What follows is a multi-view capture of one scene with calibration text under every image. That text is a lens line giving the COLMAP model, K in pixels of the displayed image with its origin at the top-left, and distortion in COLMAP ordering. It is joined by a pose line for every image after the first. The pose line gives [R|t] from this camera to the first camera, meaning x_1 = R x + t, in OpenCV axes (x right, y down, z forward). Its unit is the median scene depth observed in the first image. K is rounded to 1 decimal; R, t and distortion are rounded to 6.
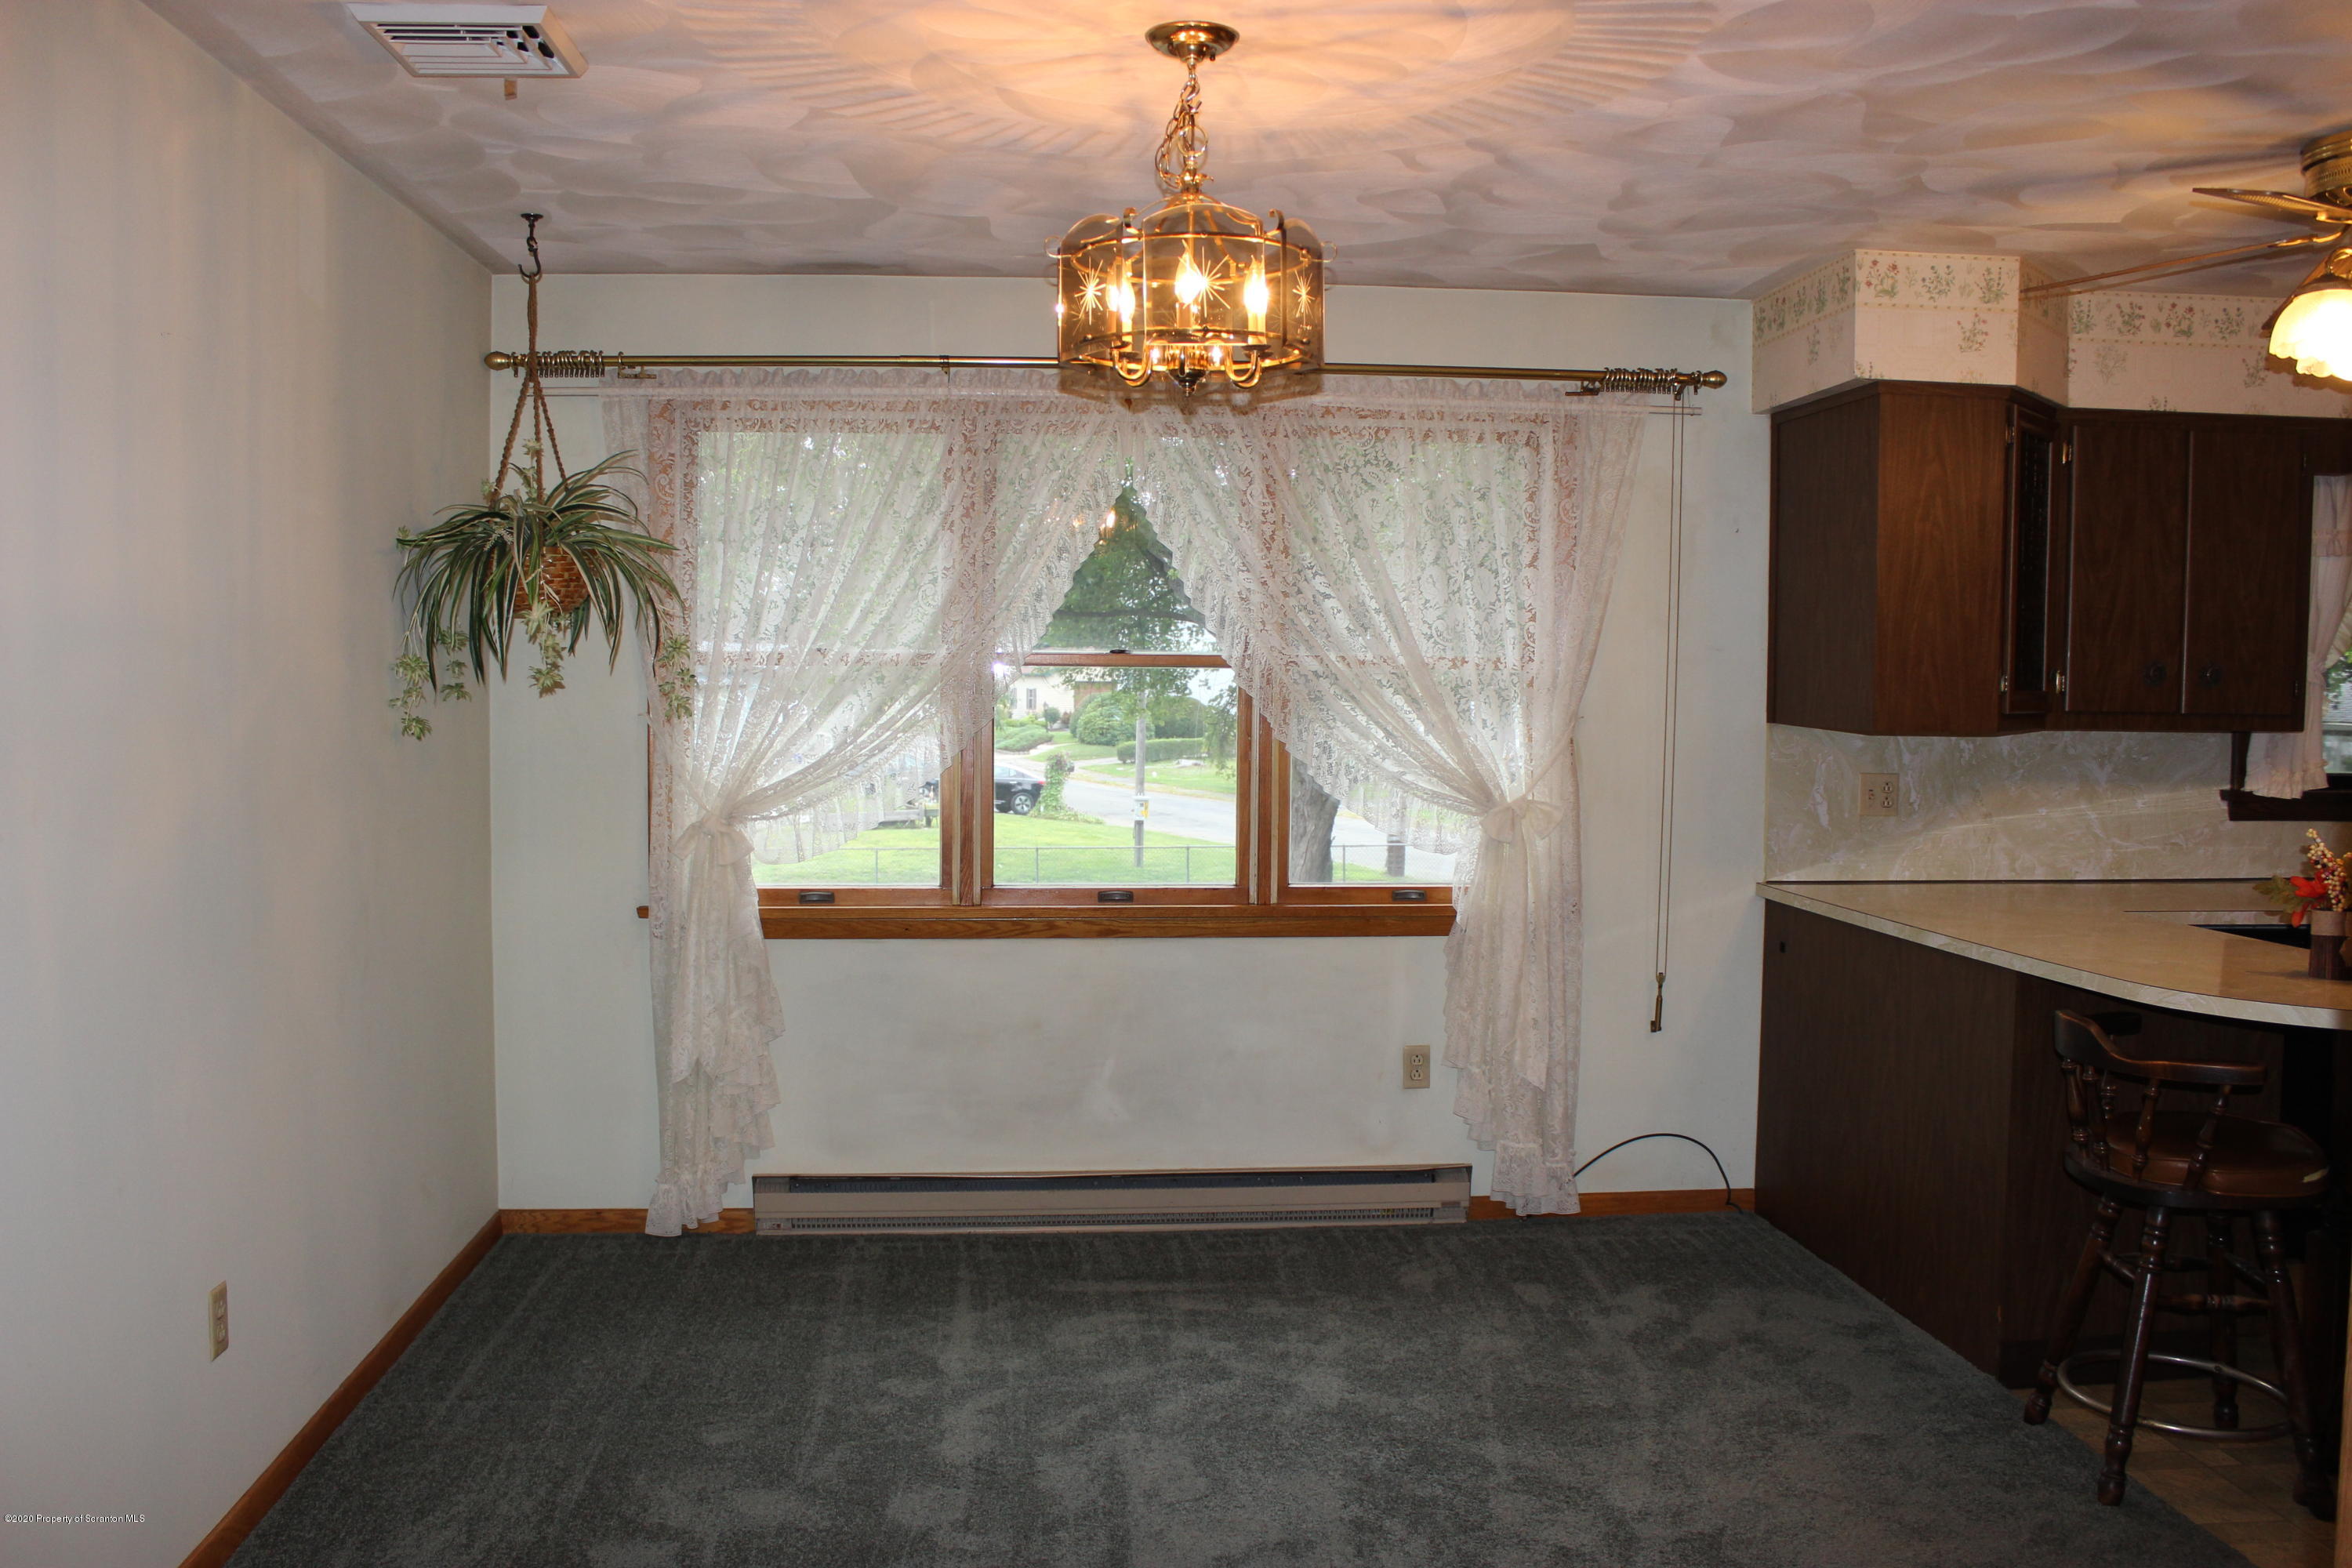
lens RADIAL K [[1958.1, 0, 1162.7], [0, 1958.1, 790.5], [0, 0, 1]] dist [-0.166911, 0.140826]
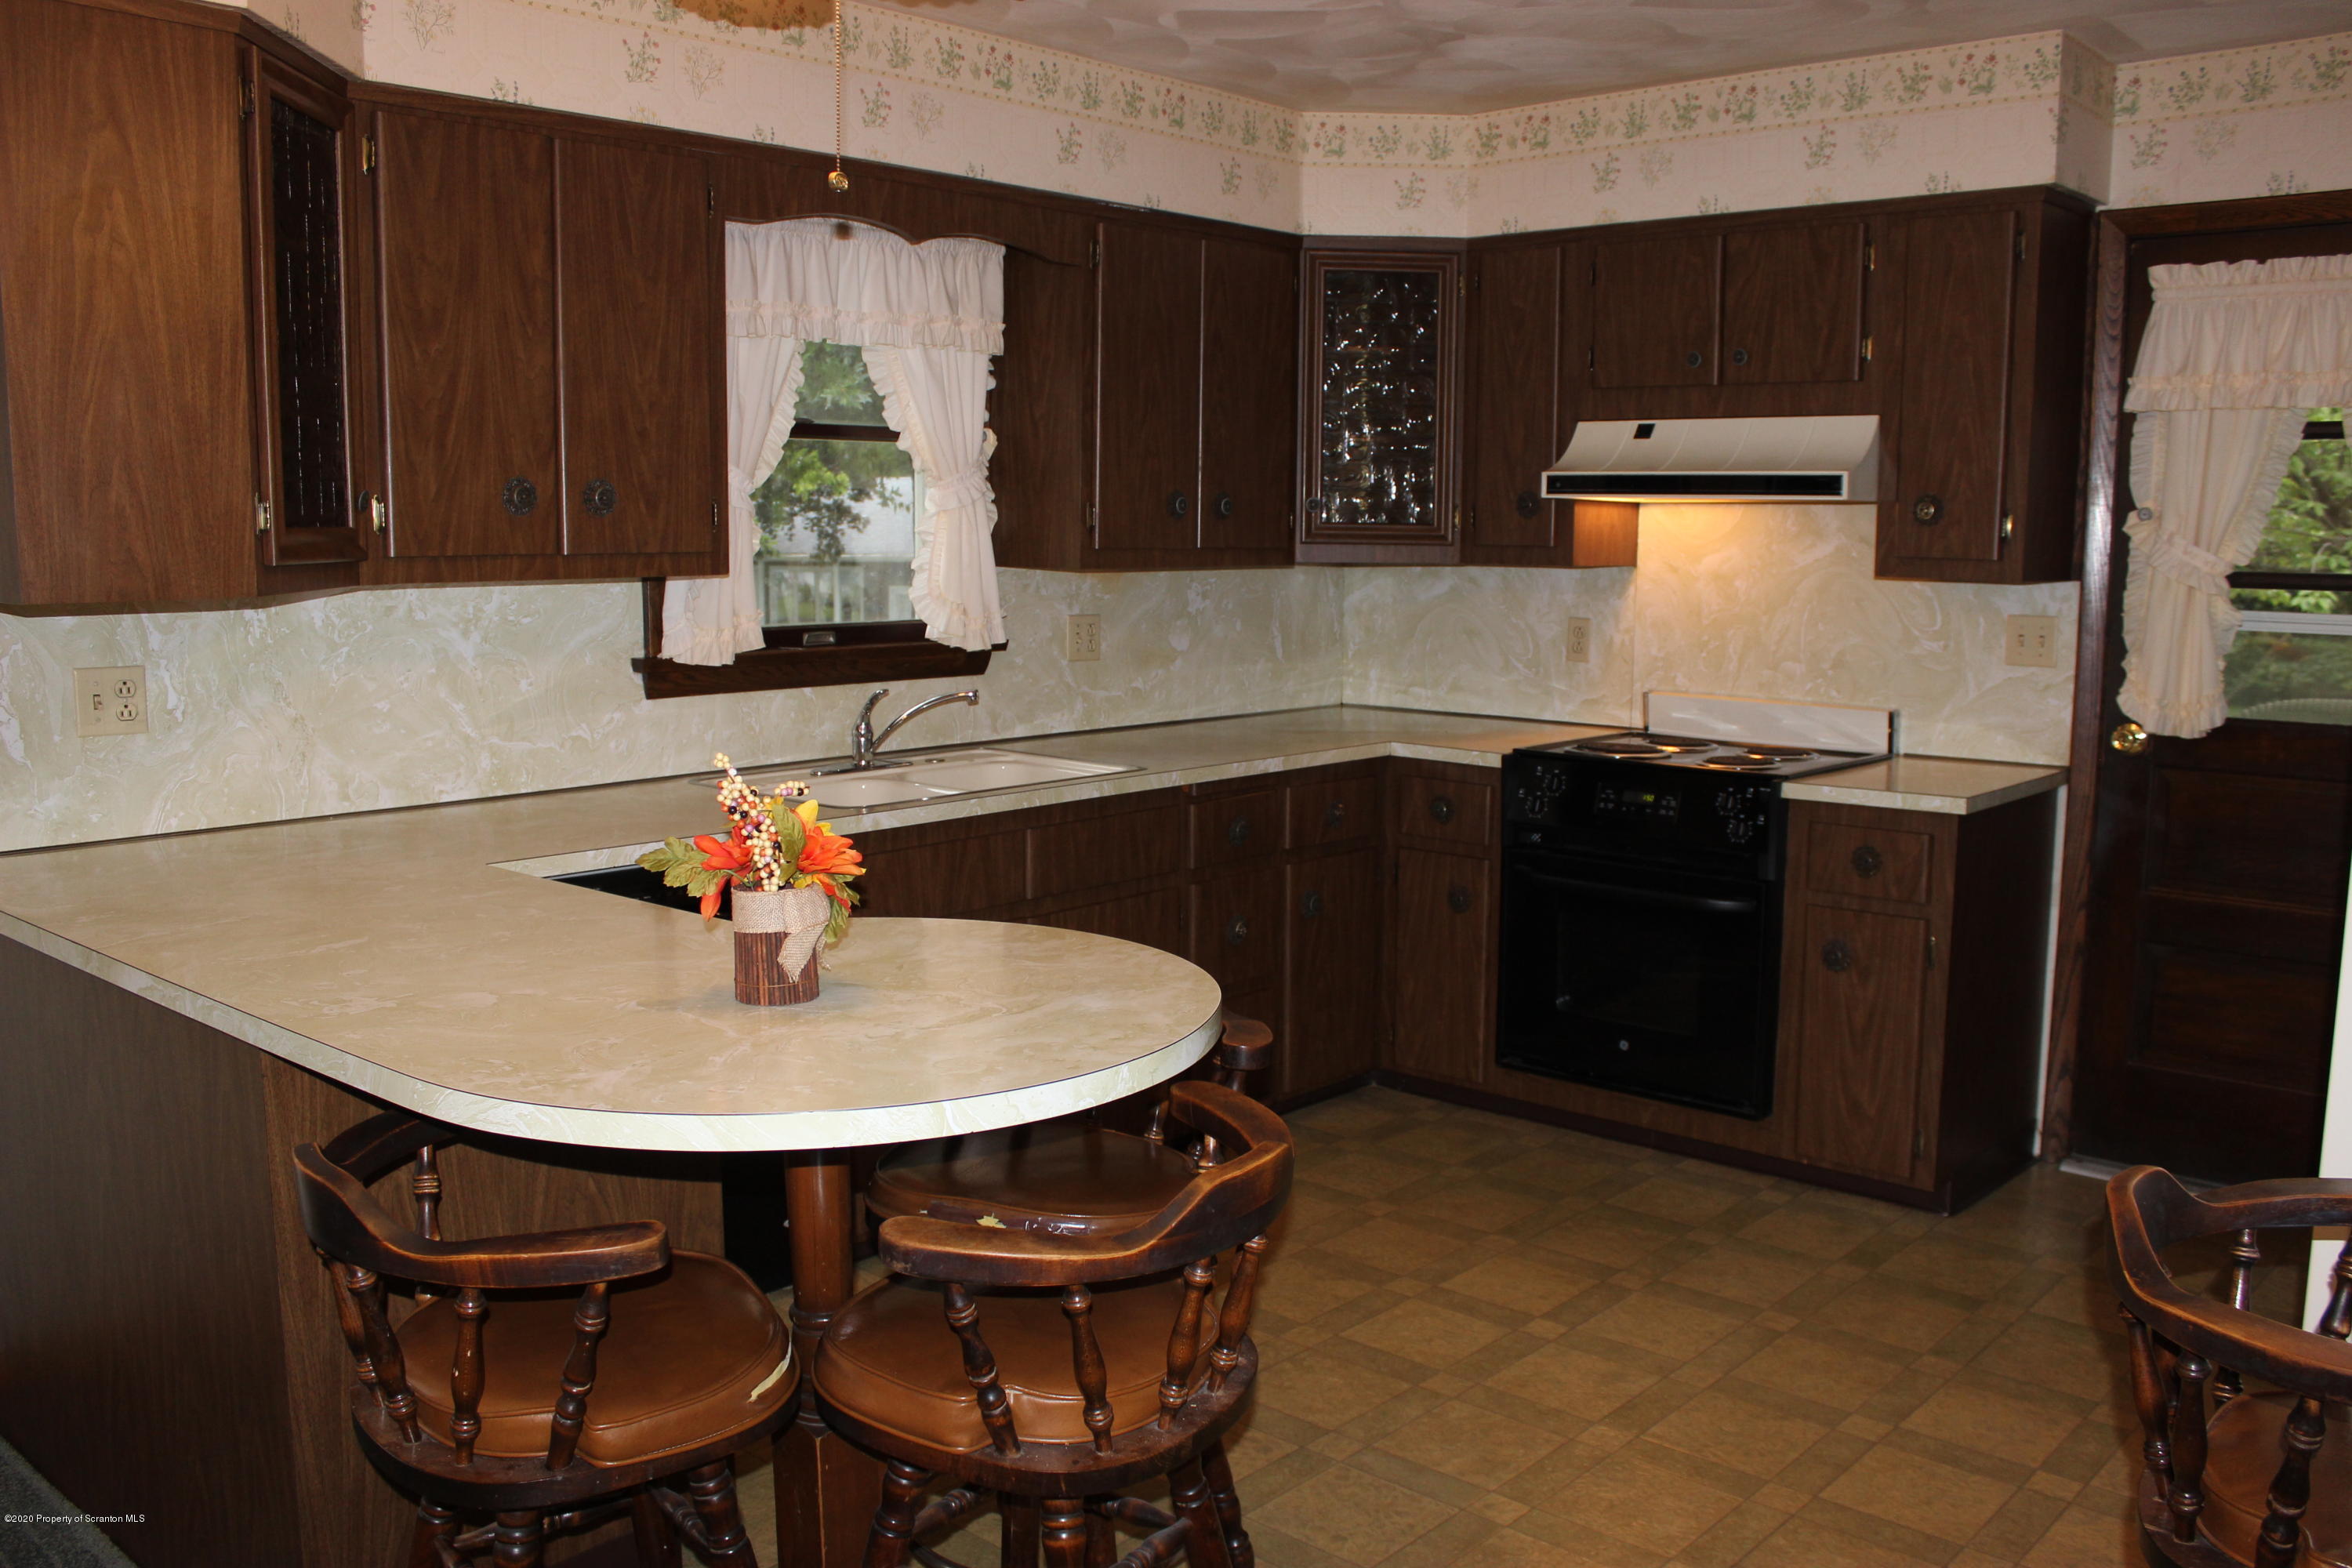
lens RADIAL K [[1958.1, 0, 1162.7], [0, 1958.1, 790.5], [0, 0, 1]] dist [-0.166911, 0.140826]
pose [[0.734190, -0.099888, 0.671556, 0.220378], [0.046053, 0.994167, 0.097525, -0.013688], [-0.677380, -0.040675, 0.734508, 0.332663]]
